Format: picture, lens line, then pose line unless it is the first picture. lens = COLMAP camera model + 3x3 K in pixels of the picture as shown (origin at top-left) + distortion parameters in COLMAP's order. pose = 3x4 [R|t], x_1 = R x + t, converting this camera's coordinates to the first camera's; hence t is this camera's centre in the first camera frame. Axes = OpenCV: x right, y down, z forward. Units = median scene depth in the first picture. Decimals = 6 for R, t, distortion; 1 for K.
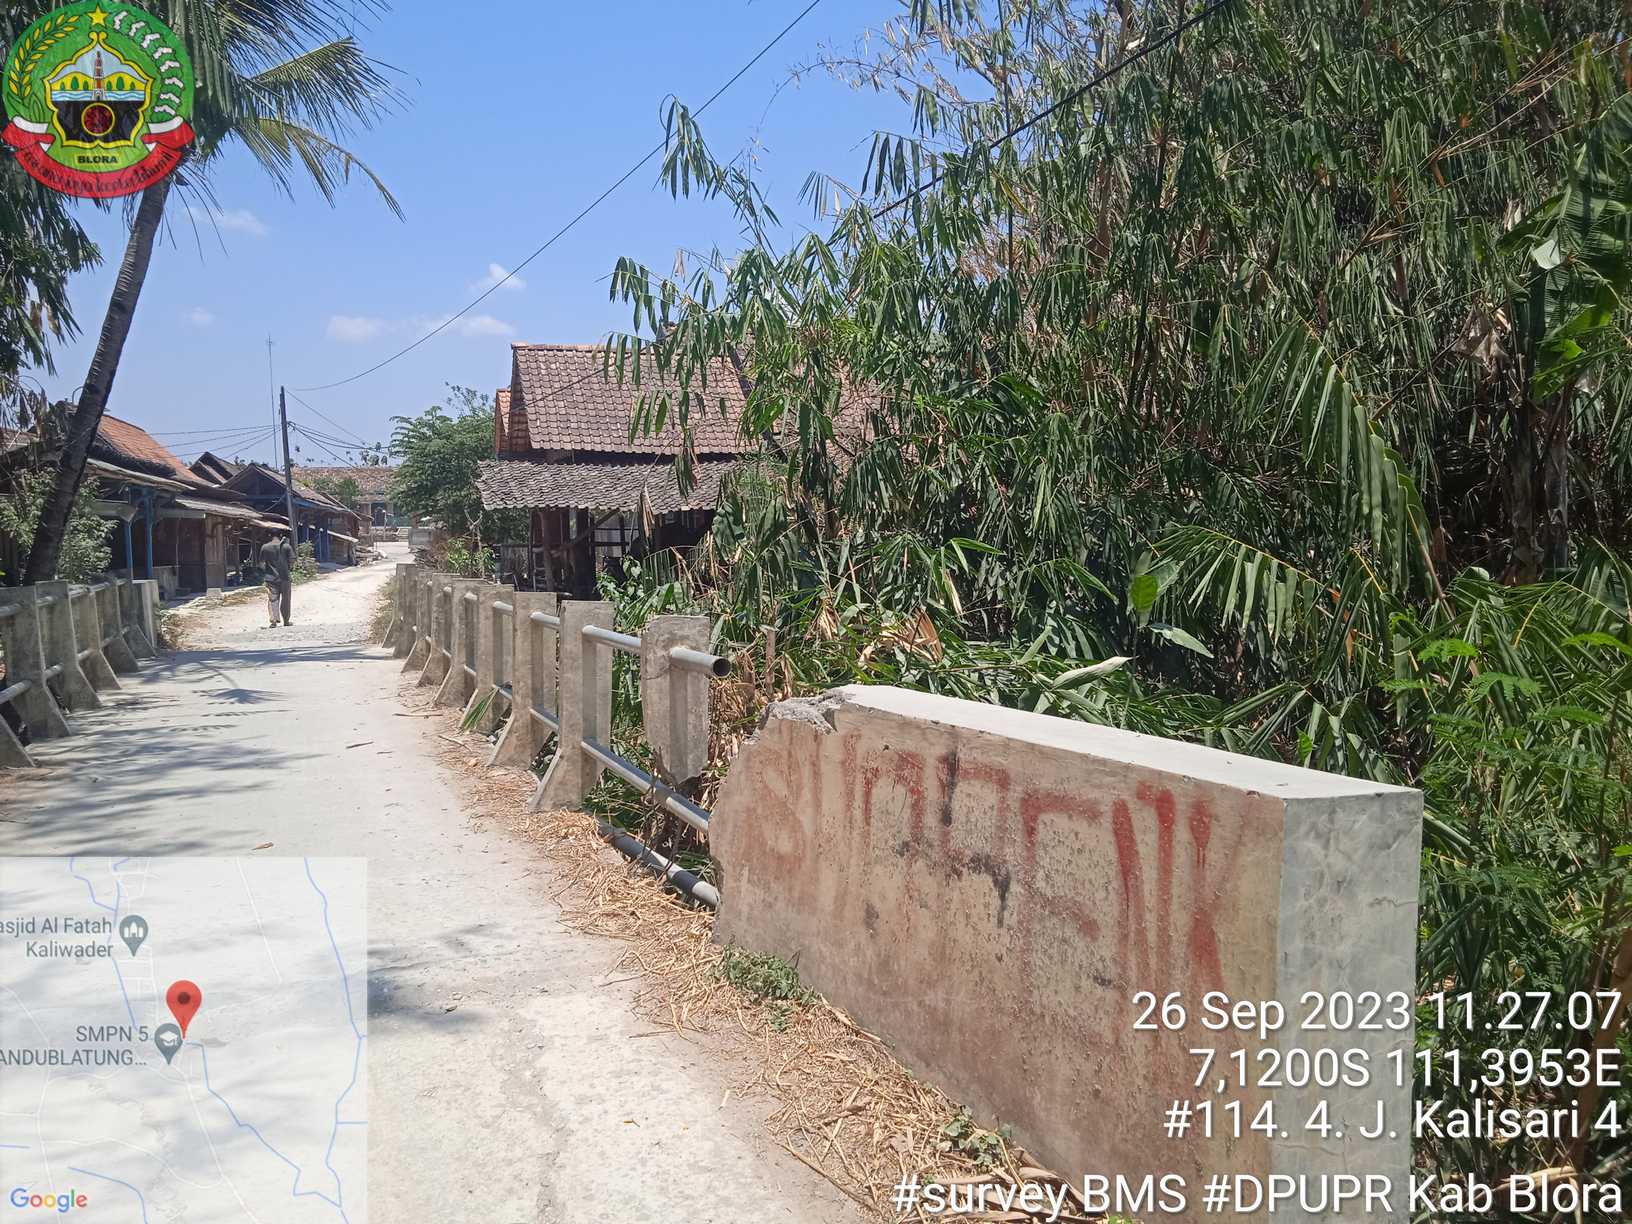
lens RADIAL K [[1353.4, 0, 816.5], [0, 1353.4, 627.7], [0, 0, 1]] dist [0.047441, -0.041924]
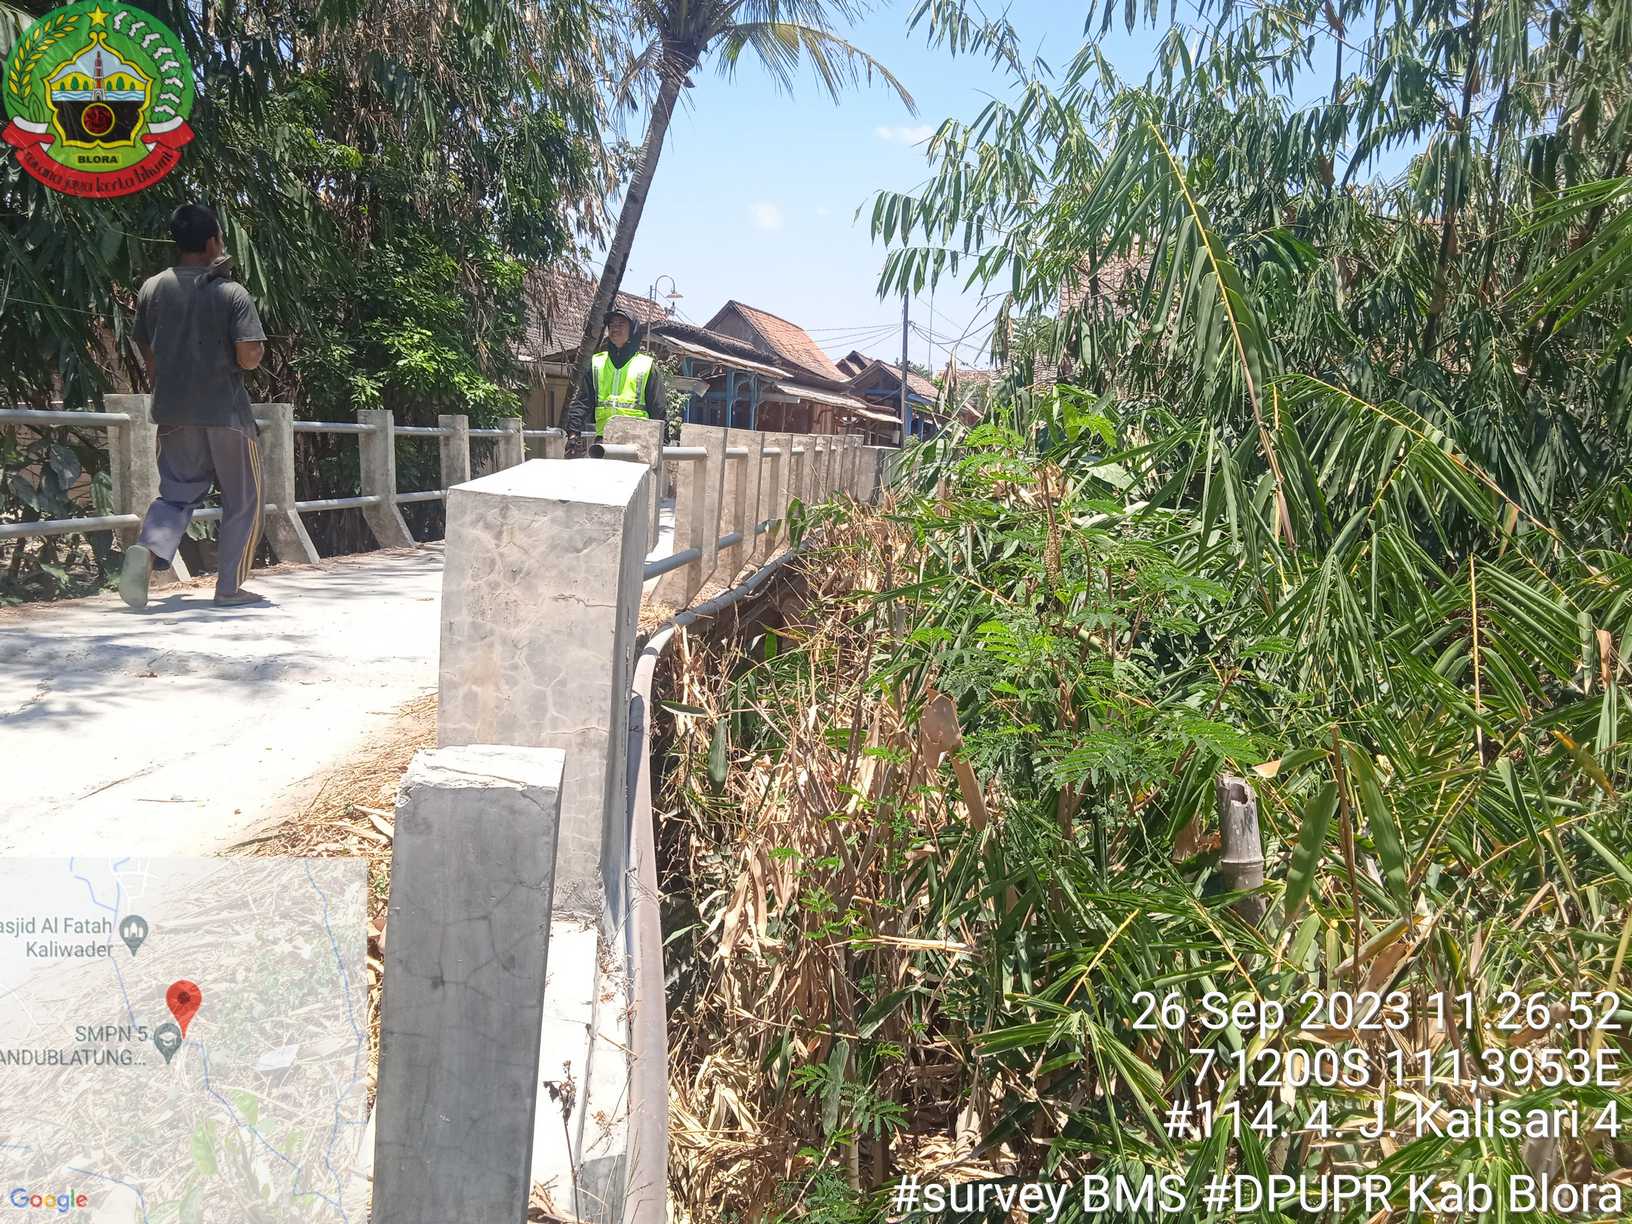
lens RADIAL K [[1353.4, 0, 816.5], [0, 1353.4, 627.7], [0, 0, 1]] dist [0.047441, -0.041924]
pose [[0.884109, 0.118999, -0.451873, 0.197116], [-0.091072, 0.992367, 0.083150, 0.020247], [0.458319, -0.032361, 0.888198, 0.018495]]
